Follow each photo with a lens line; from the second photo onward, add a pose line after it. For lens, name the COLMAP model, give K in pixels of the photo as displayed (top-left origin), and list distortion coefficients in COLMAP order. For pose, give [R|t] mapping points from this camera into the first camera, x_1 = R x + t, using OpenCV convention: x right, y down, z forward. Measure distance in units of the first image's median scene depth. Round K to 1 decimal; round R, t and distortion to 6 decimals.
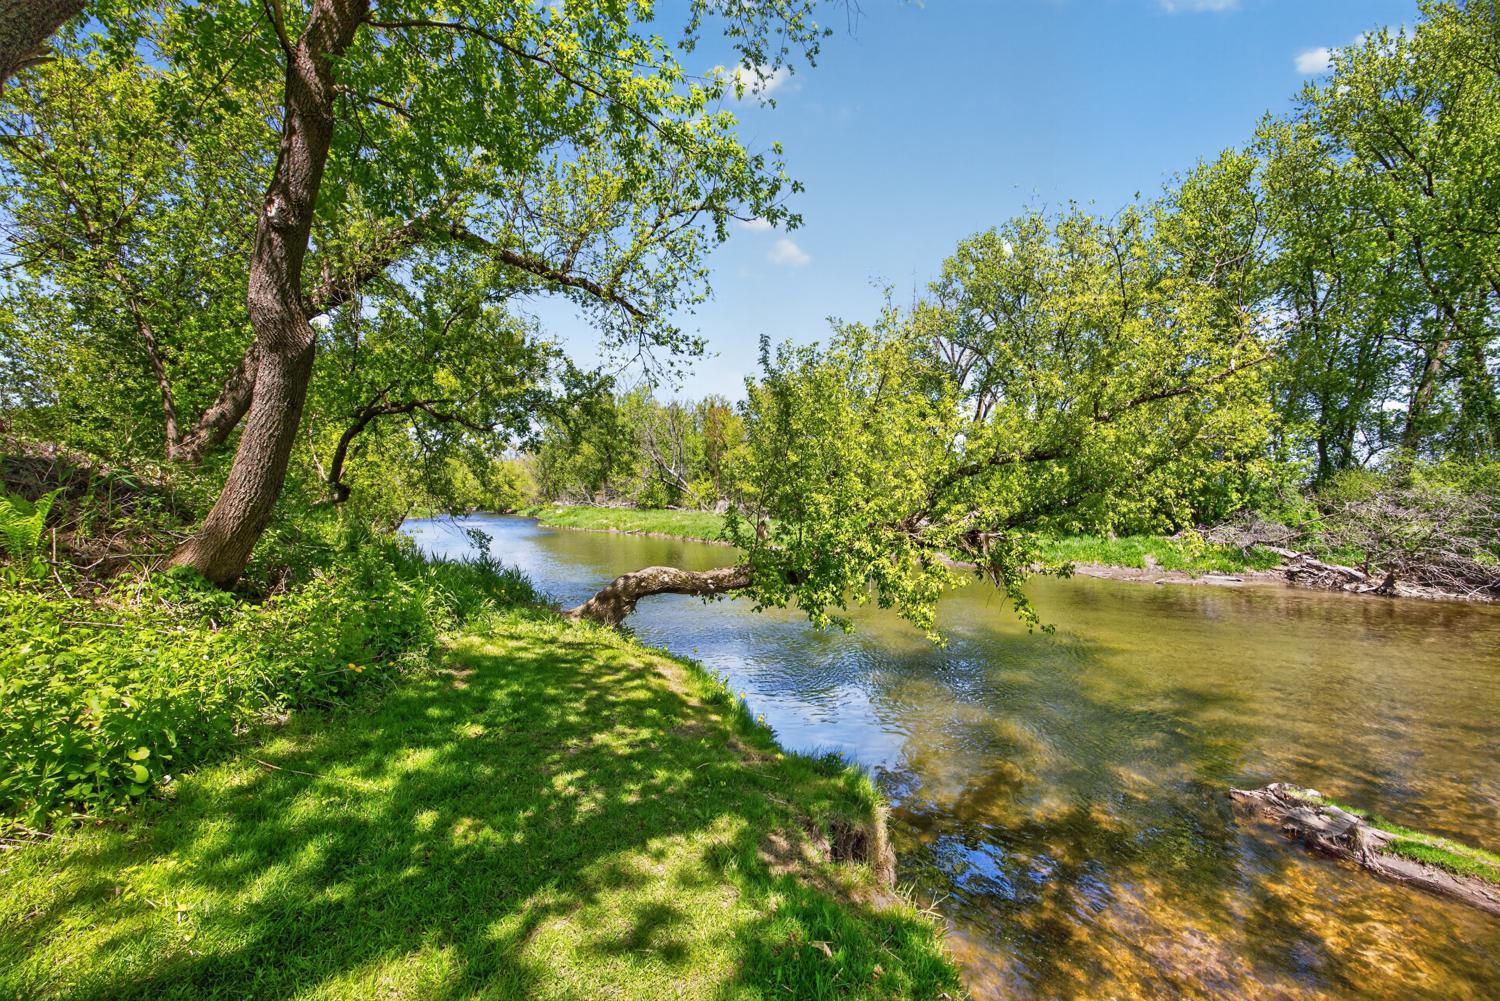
lens RADIAL K [[606.5, 0, 751.5], [0, 606.5, 501.6], [0, 0, 1]] dist [-0.009065, 0.000662]
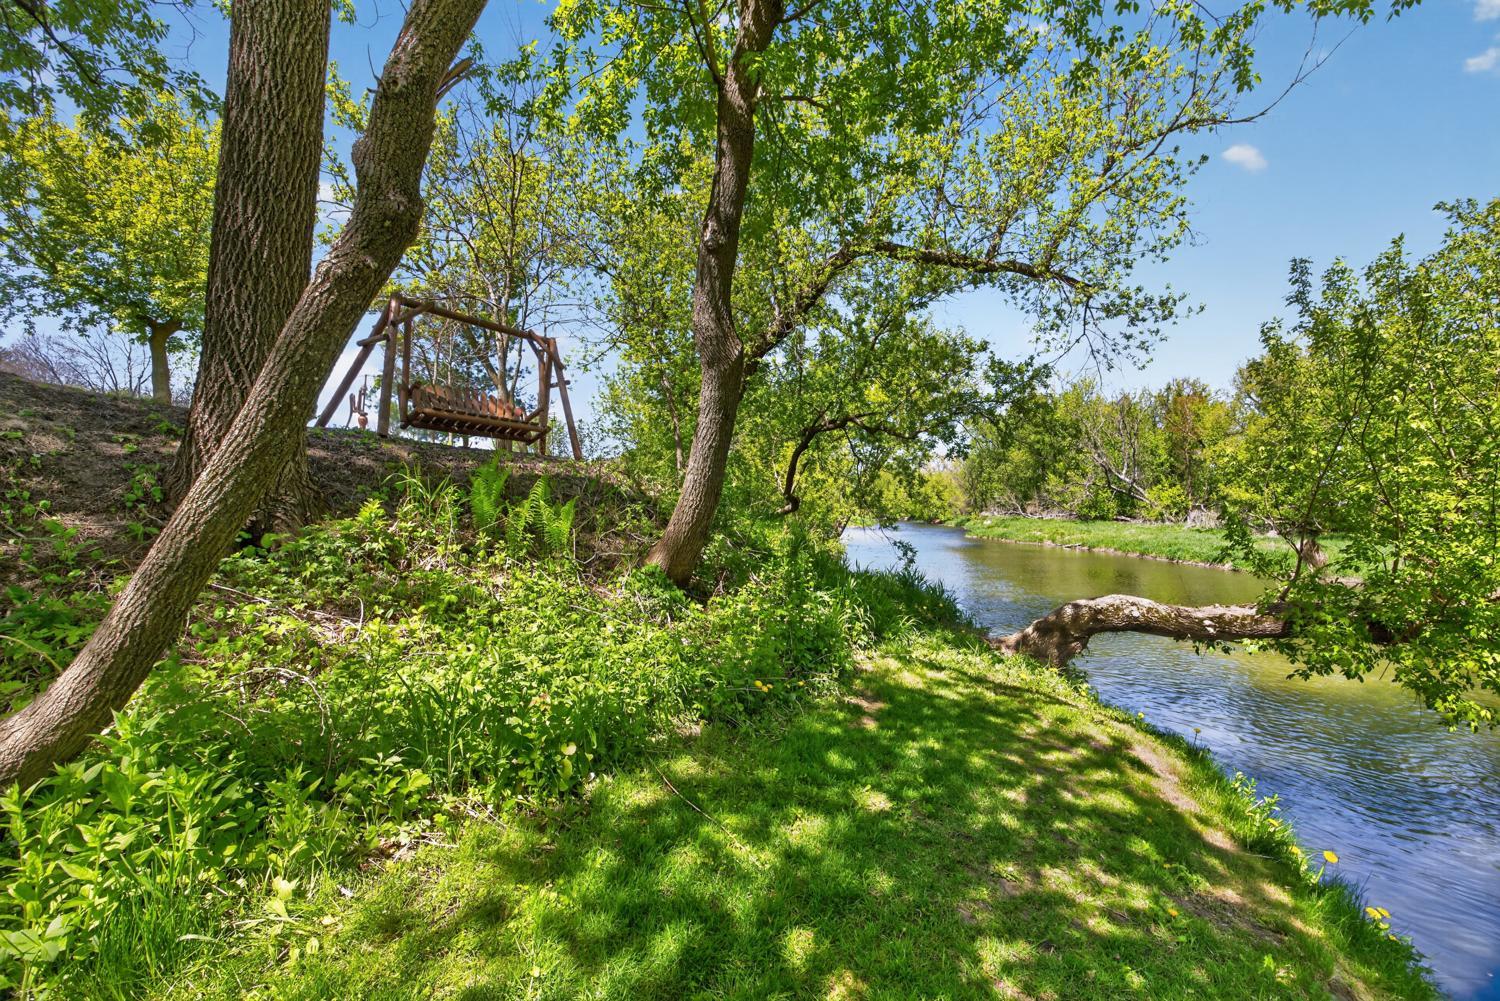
lens RADIAL K [[606.5, 0, 750.0], [0, 606.5, 498.7], [0, 0, 1]] dist [-0.009065, 0.000662]
pose [[0.777052, -0.013714, -0.629287, -0.043733], [-0.000337, 0.999753, -0.022203, 0.004658], [0.629437, 0.017464, 0.776855, 0.139170]]
